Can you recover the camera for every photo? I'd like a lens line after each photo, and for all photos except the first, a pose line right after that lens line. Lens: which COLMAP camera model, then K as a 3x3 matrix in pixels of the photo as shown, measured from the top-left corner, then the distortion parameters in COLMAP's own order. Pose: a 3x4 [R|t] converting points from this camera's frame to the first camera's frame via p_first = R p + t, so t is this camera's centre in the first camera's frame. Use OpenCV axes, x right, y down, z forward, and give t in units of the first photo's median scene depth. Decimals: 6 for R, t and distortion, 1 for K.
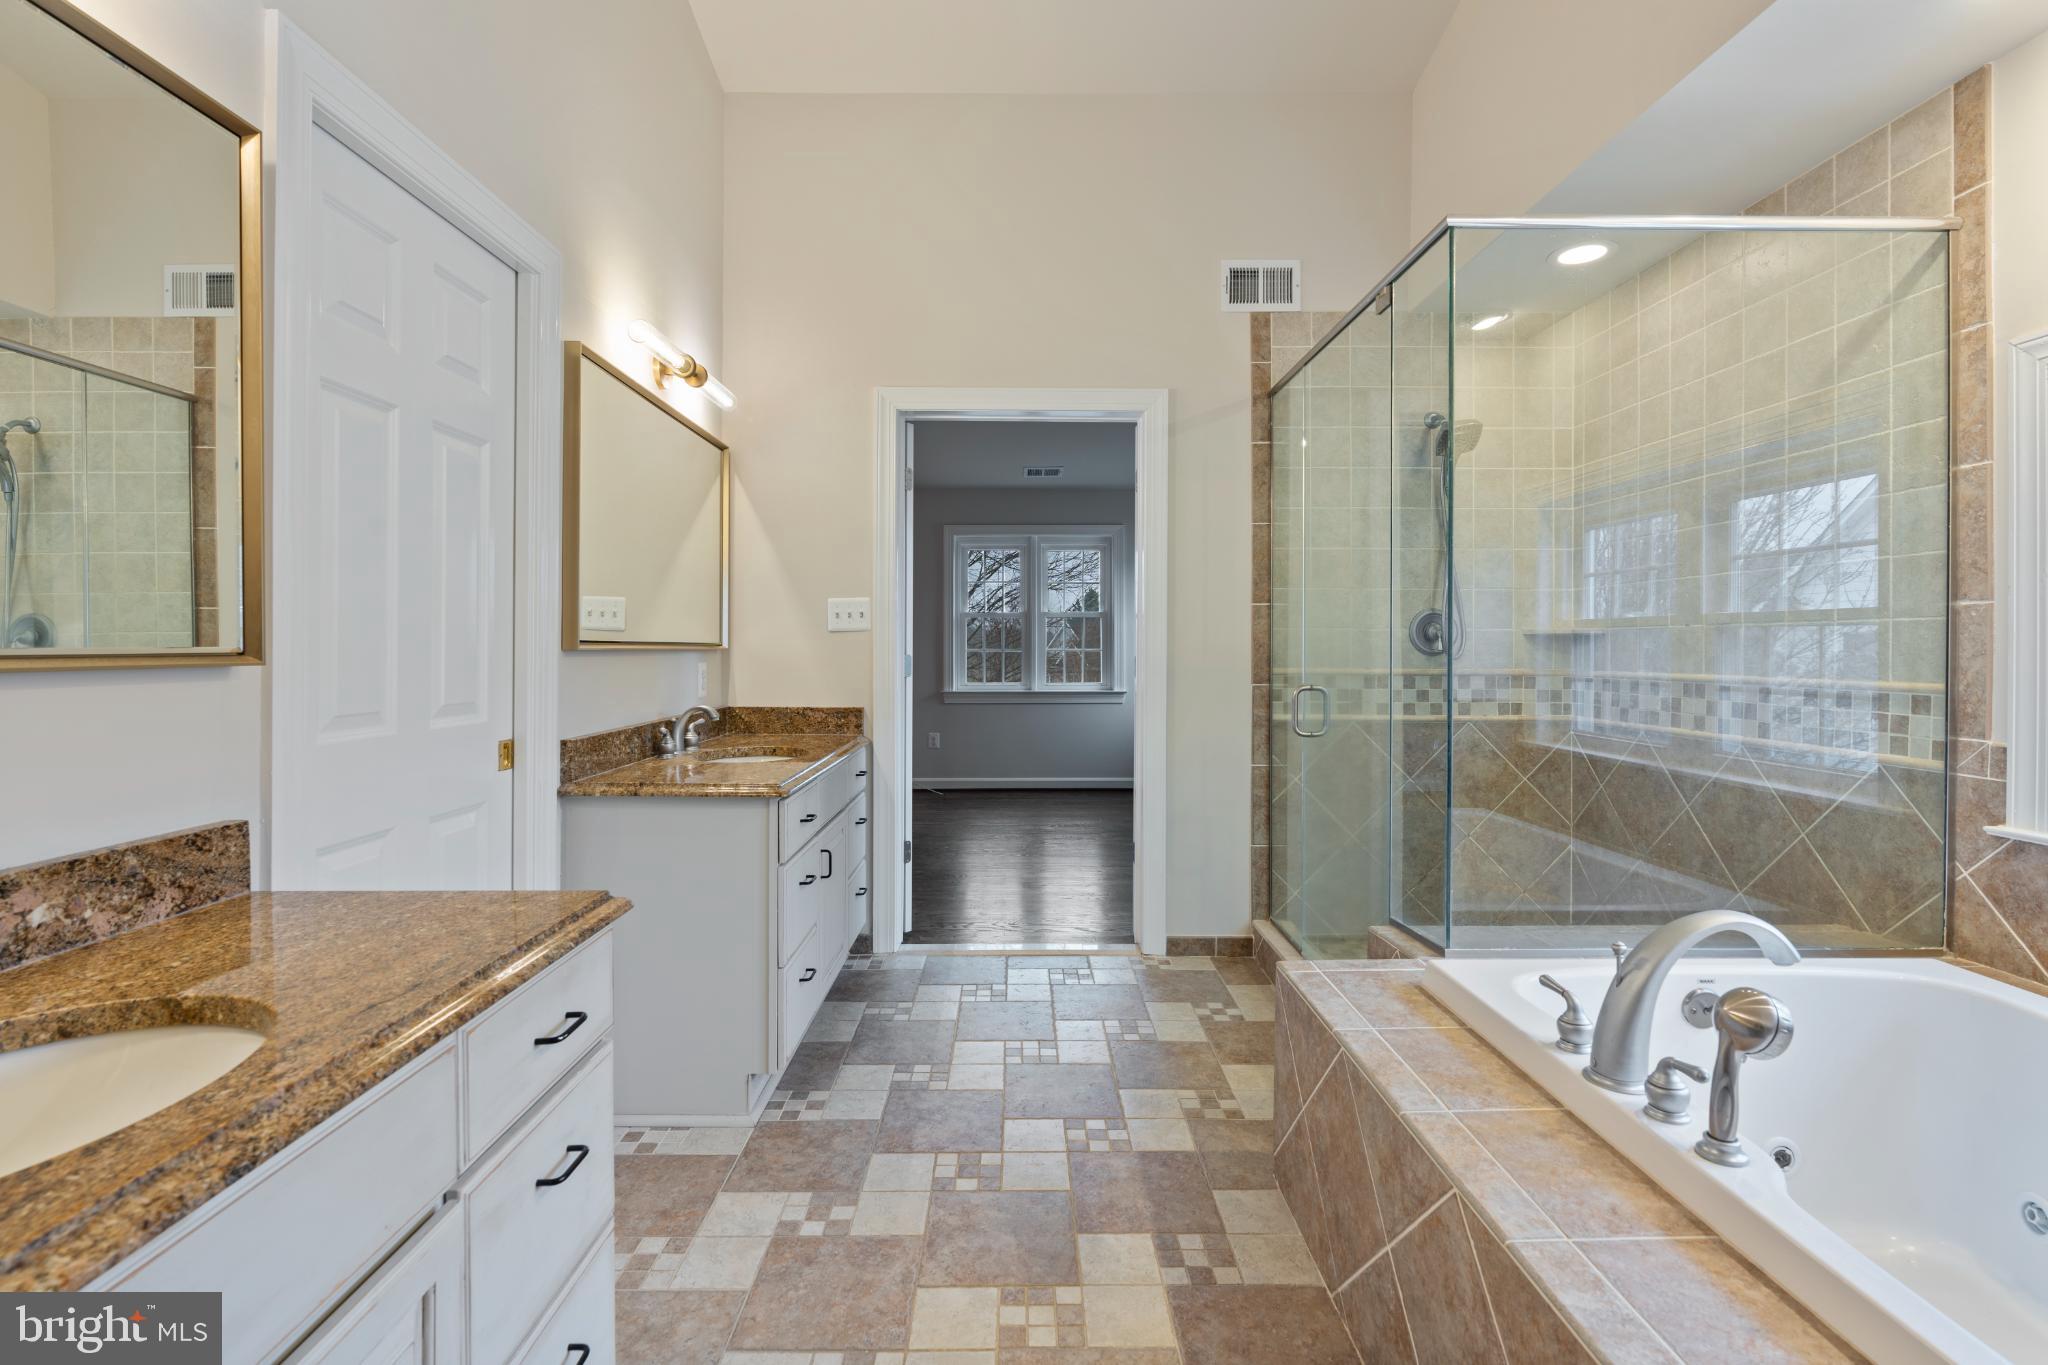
lens RADIAL K [[926.0, 0, 1033.9], [0, 926.0, 649.8], [0, 0, 1]] dist [-0.007603, 0.002716]
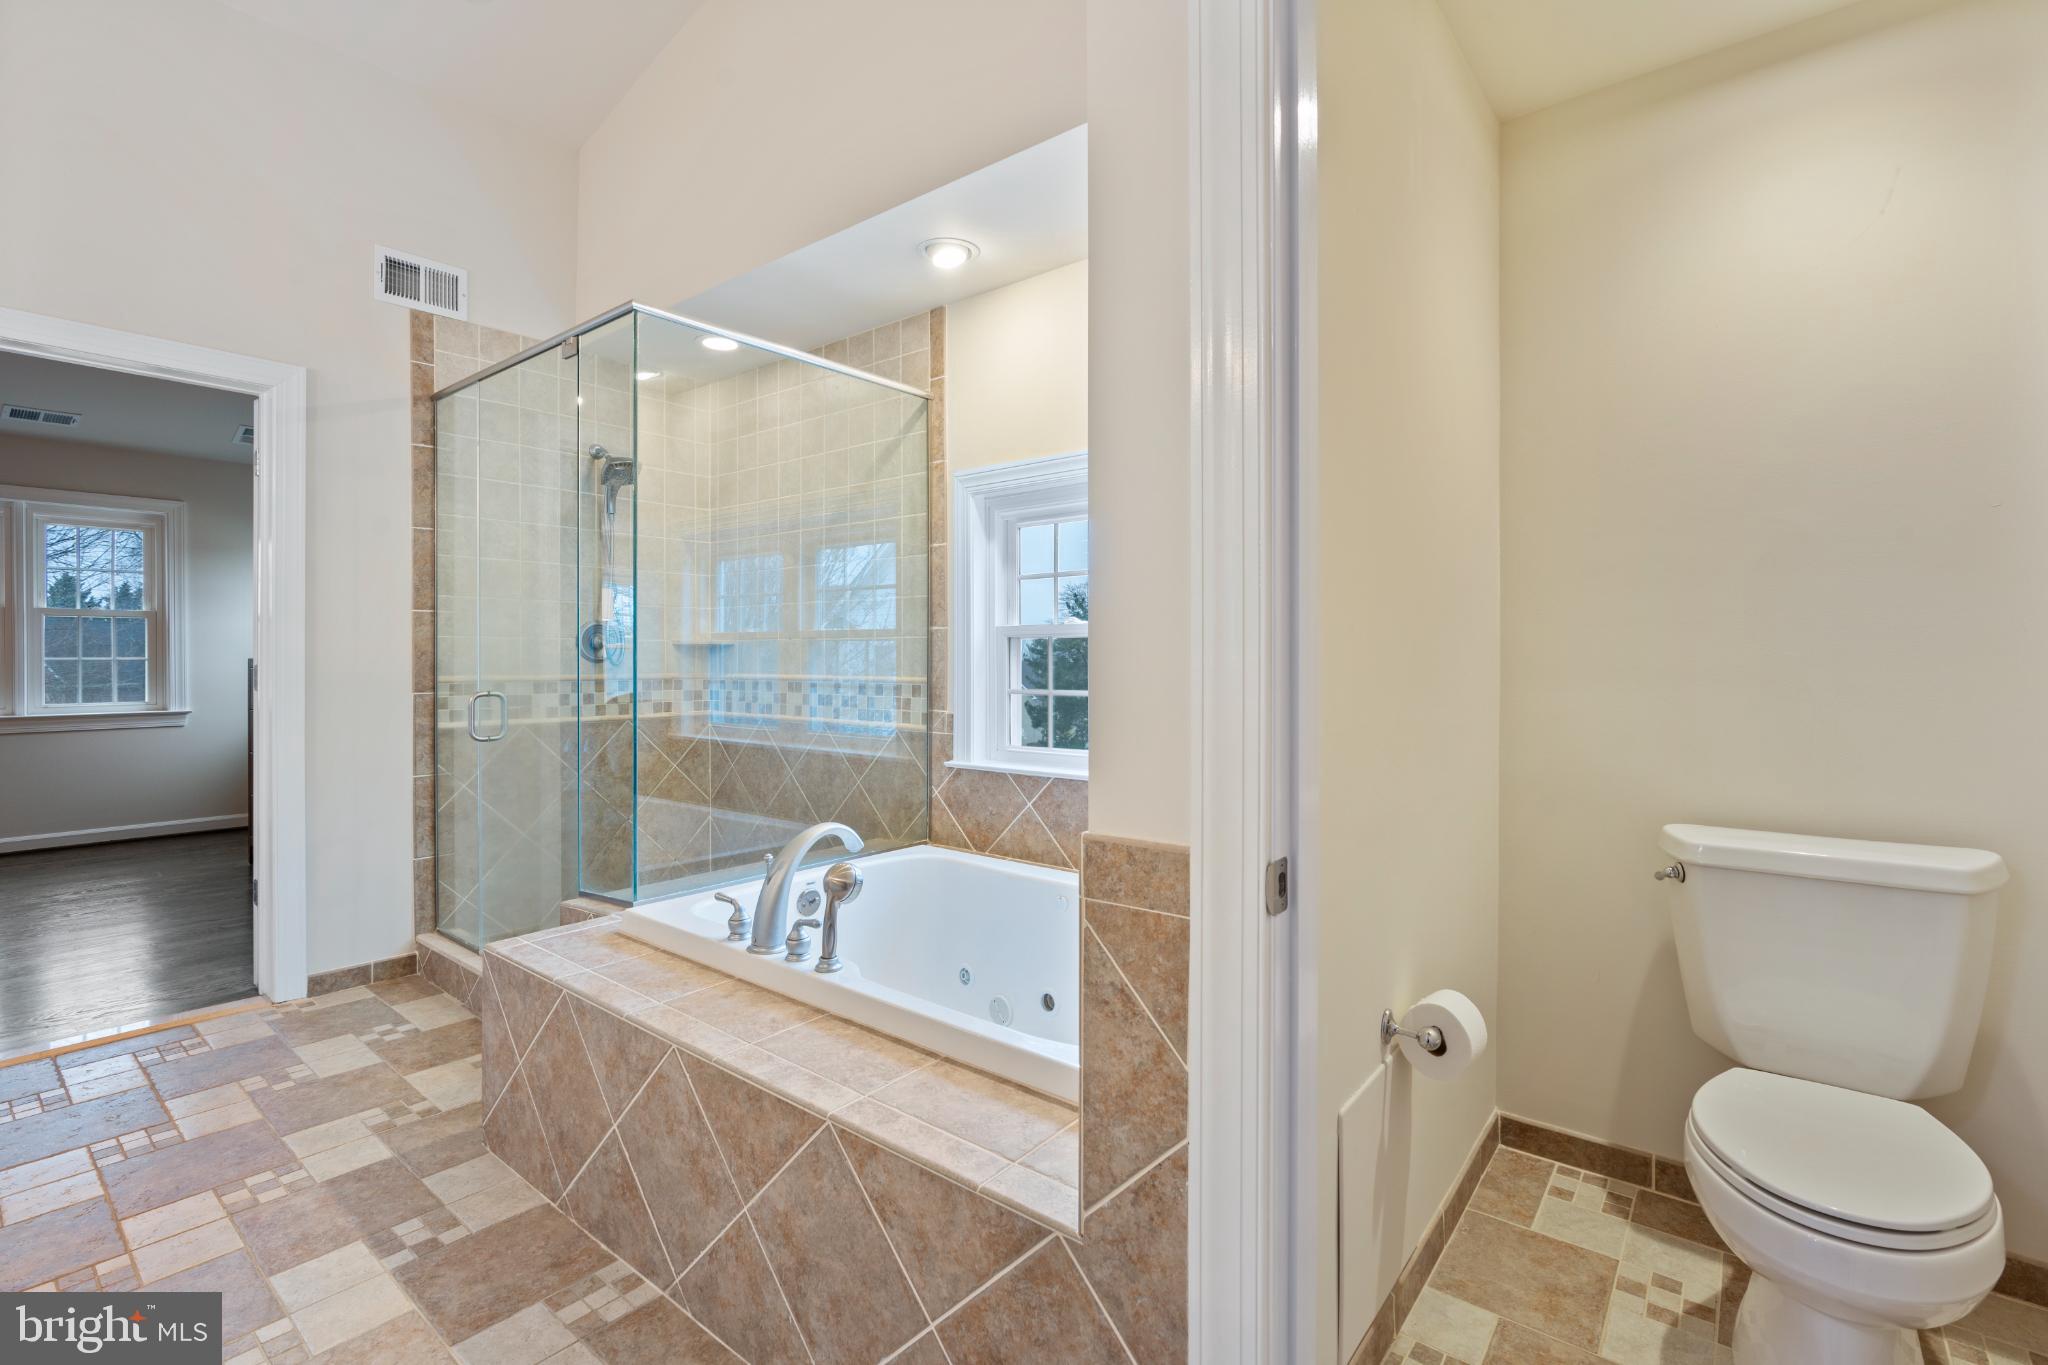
lens RADIAL K [[926.0, 0, 1022.4], [0, 926.0, 668.0], [0, 0, 1]] dist [-0.007603, 0.002716]
pose [[0.635948, -0.009844, 0.771669, -0.138305], [0.002448, 0.999939, 0.010739, 0.002661], [-0.771728, -0.004940, 0.635934, -0.141289]]
